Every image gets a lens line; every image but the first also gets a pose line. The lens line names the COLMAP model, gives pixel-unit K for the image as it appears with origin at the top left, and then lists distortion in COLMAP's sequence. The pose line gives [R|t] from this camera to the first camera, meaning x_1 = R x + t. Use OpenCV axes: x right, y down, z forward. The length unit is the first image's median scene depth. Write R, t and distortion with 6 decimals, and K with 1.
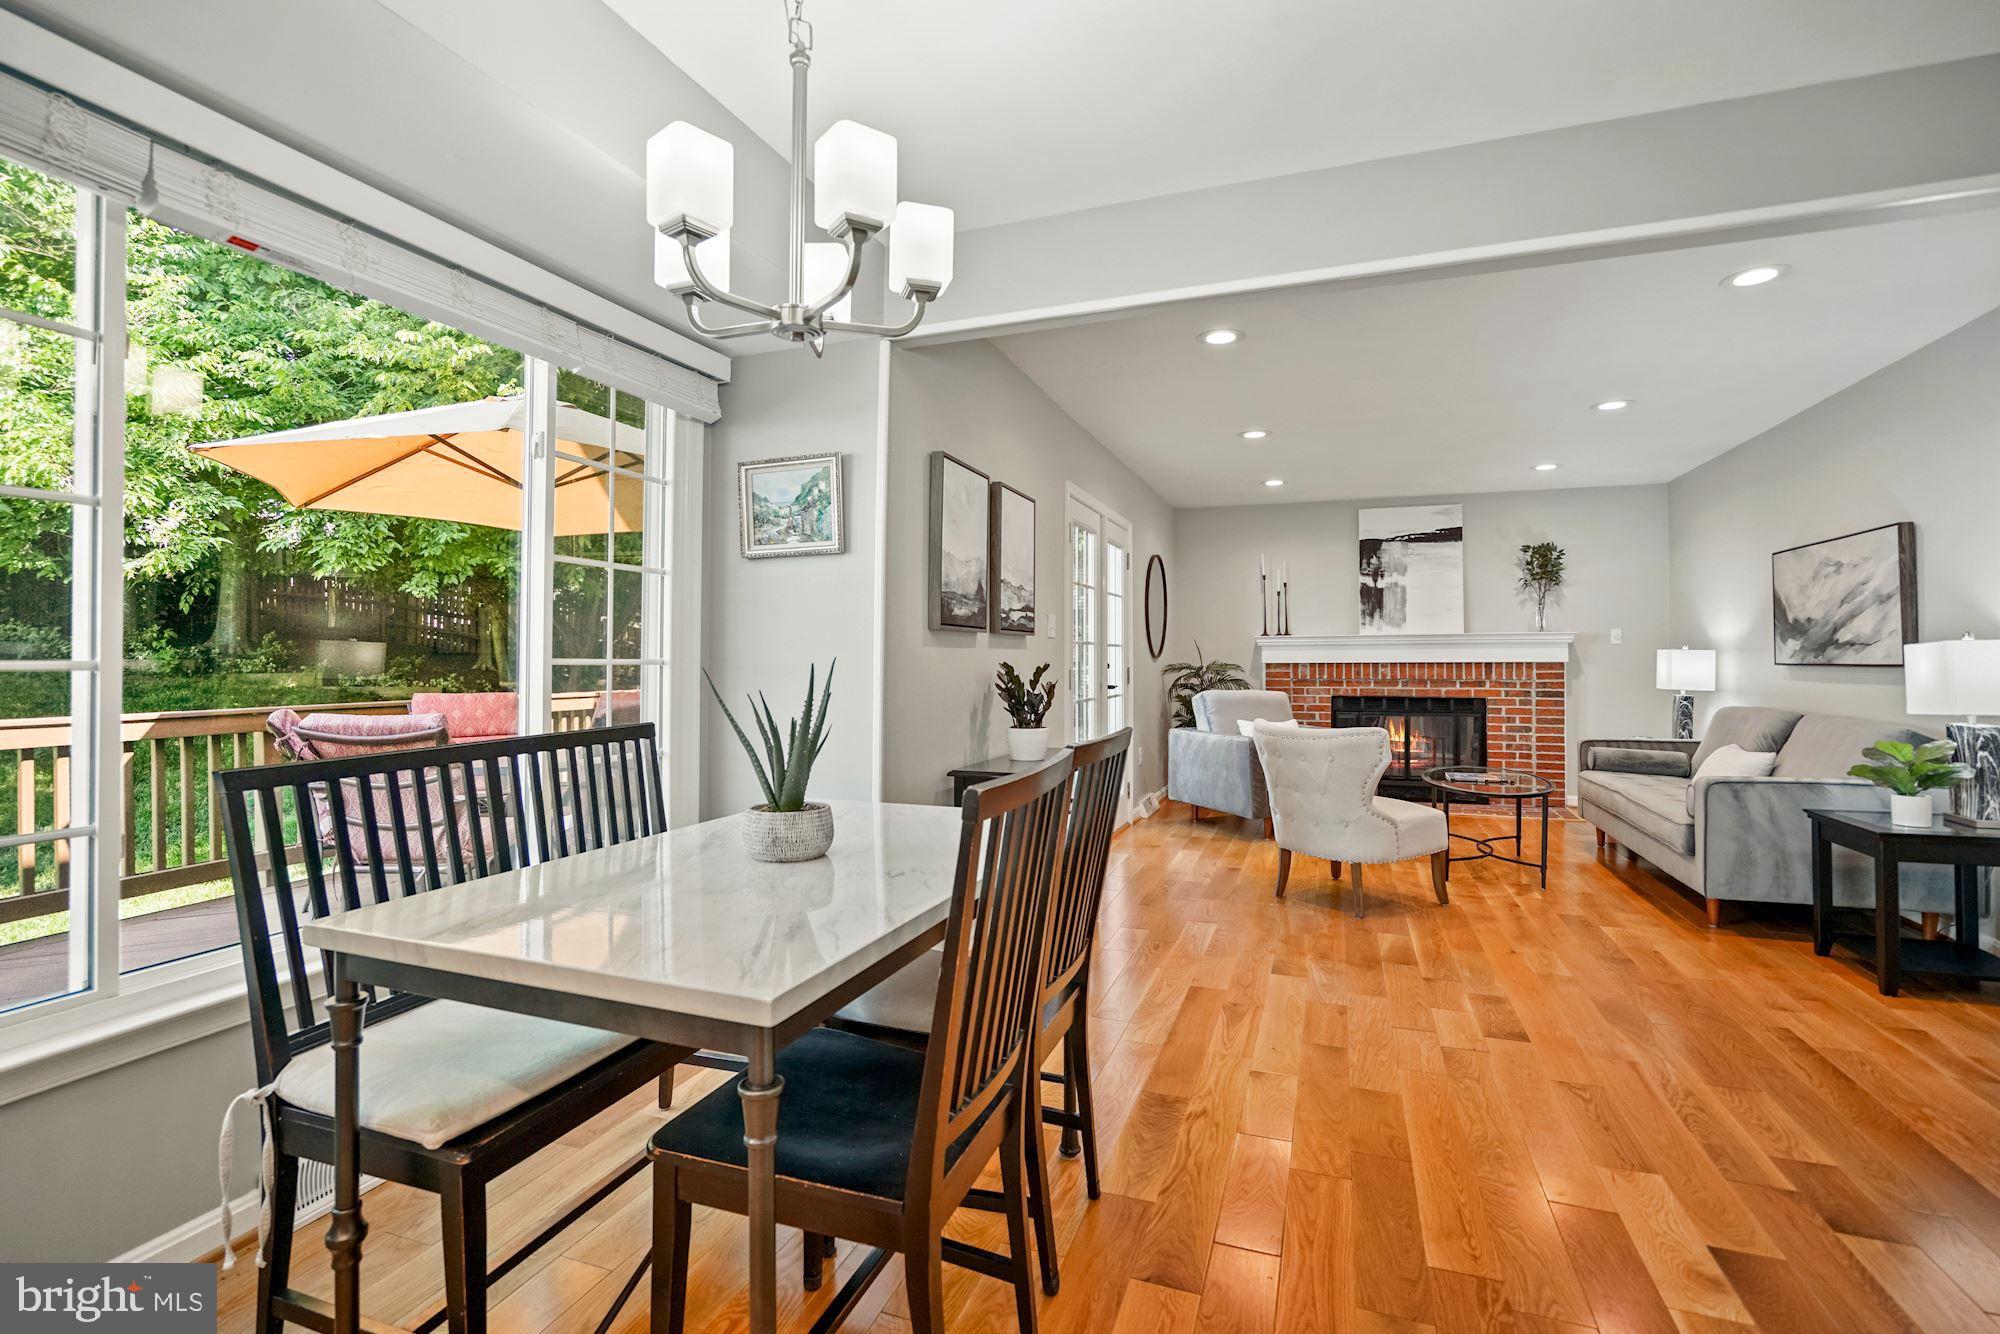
lens RADIAL K [[920.0, 0, 1000.0], [0, 920.0, 667.0], [0, 0, 1]] dist [-0.042737, 0.017105]
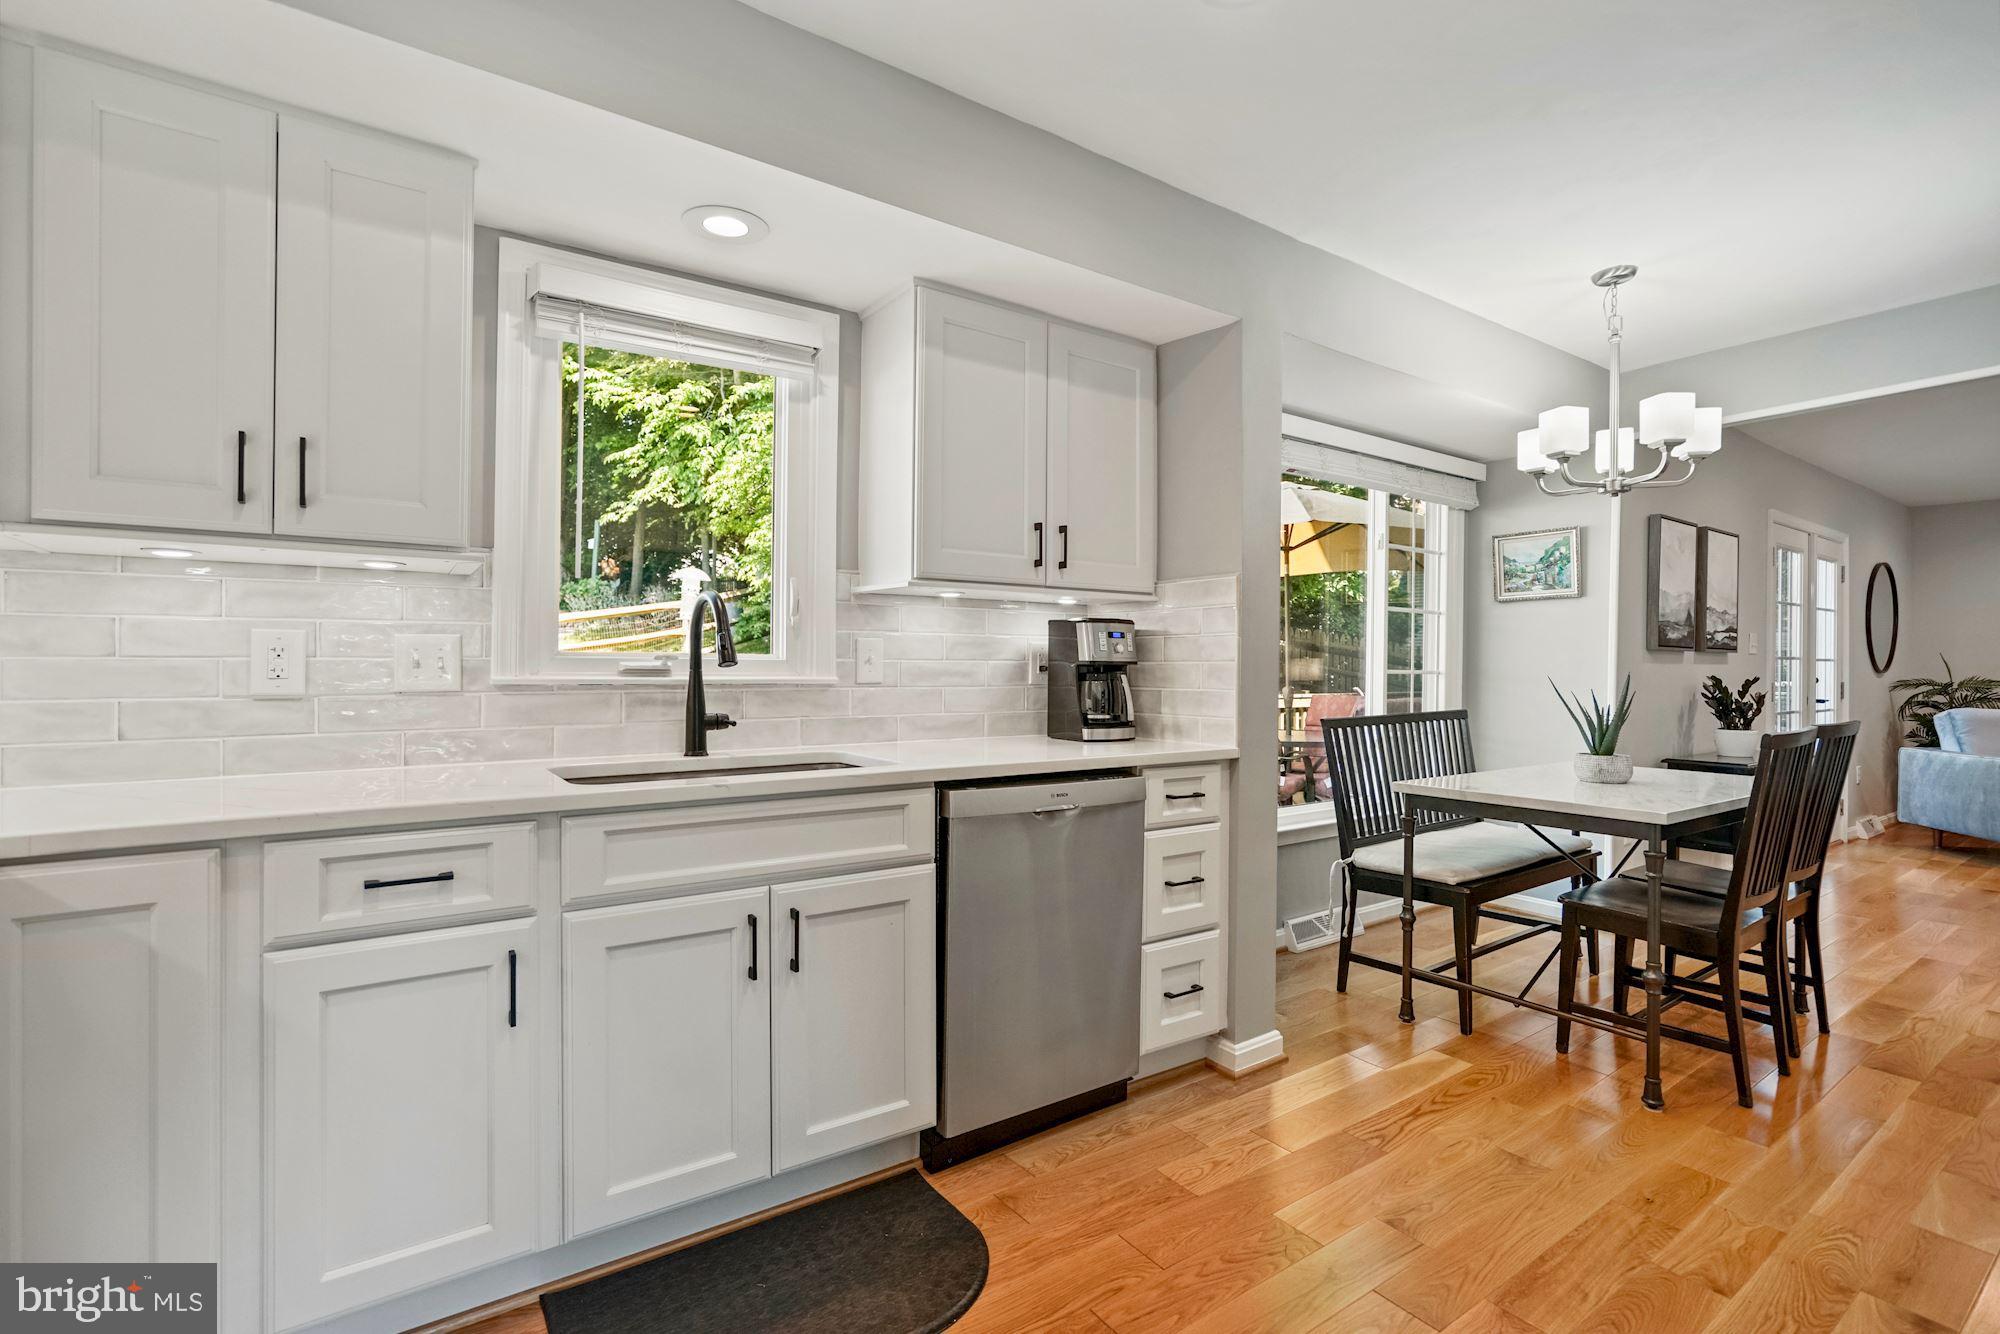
lens RADIAL K [[910.1, 0, 972.5], [0, 910.1, 667.5], [0, 0, 1]] dist [-0.039470, 0.013497]
pose [[0.808592, 0.008164, -0.588313, -0.091165], [-0.013775, 0.999892, -0.005057, 0.003612], [0.588209, 0.012193, 0.808617, -0.523290]]
